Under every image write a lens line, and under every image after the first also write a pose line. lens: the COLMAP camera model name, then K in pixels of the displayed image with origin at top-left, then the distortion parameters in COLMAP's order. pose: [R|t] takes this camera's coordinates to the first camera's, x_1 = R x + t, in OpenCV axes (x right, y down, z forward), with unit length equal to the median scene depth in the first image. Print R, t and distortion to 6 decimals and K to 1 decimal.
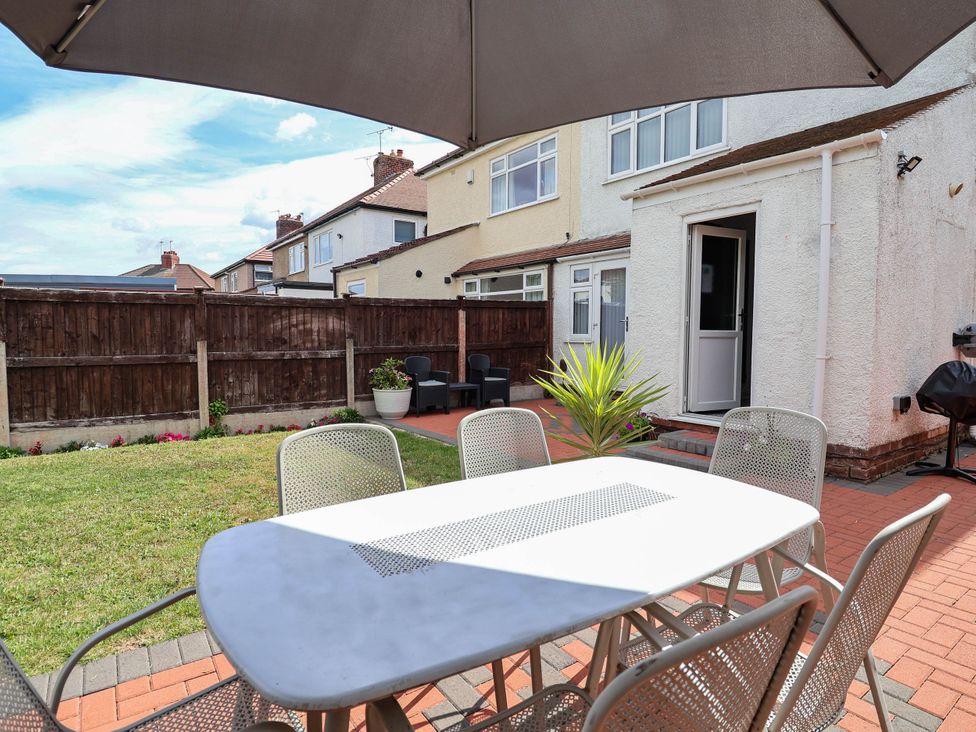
lens RADIAL K [[543.4, 0, 476.1], [0, 543.4, 364.8], [0, 0, 1]] dist [0.001518, -0.002164]
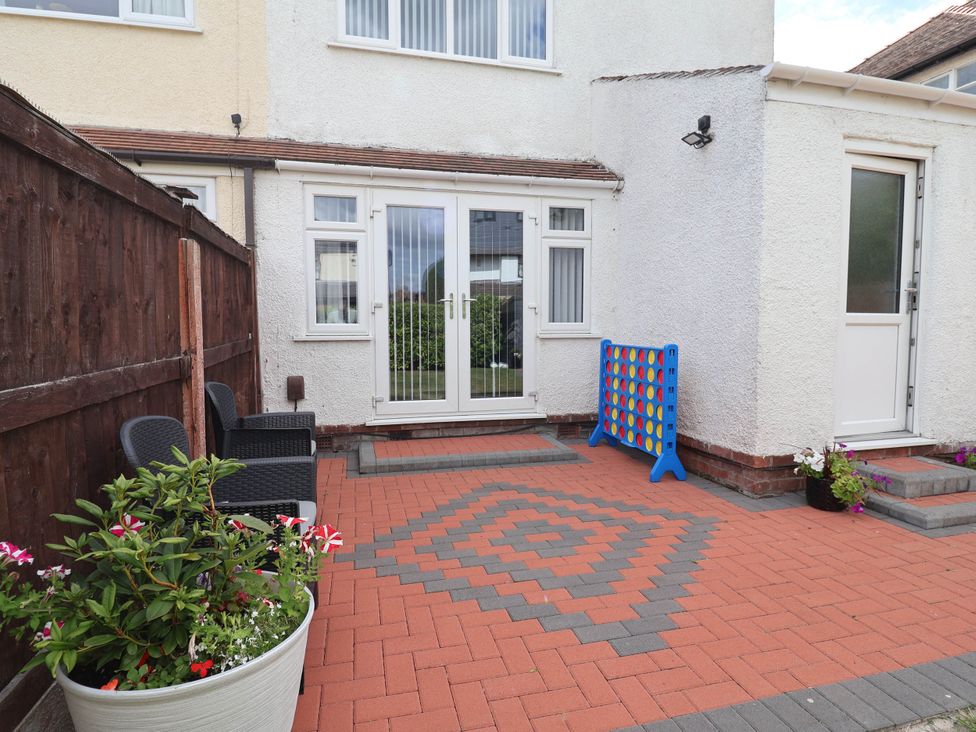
lens RADIAL K [[539.4, 0, 477.3], [0, 539.4, 365.2], [0, 0, 1]] dist [-0.005166, -0.016466]
pose [[0.375488, -0.067332, 0.924378, -0.325321], [0.058759, 0.997081, 0.048759, -0.048998], [-0.924963, 0.036007, 0.378348, 0.981359]]
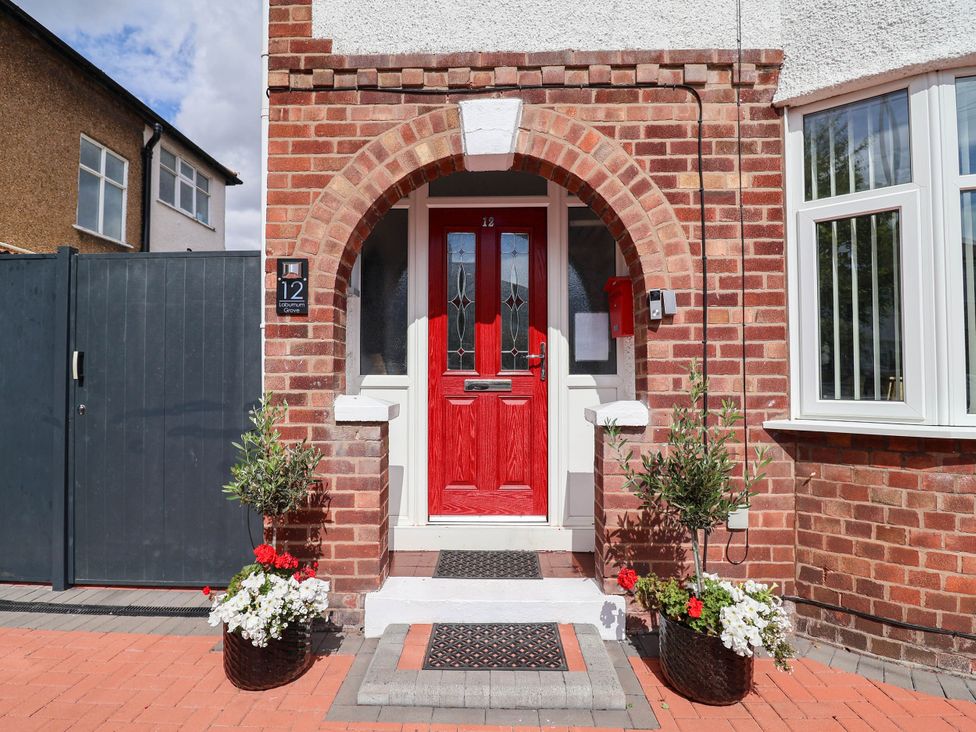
lens RADIAL K [[539.4, 0, 477.3], [0, 539.4, 365.2], [0, 0, 1]] dist [-0.005166, -0.016466]
pose [[-0.601570, -0.019854, -0.798573, 2.093938], [-0.048707, 0.998743, 0.011861, -0.122830], [0.797334, 0.046032, -0.601781, 1.993325]]
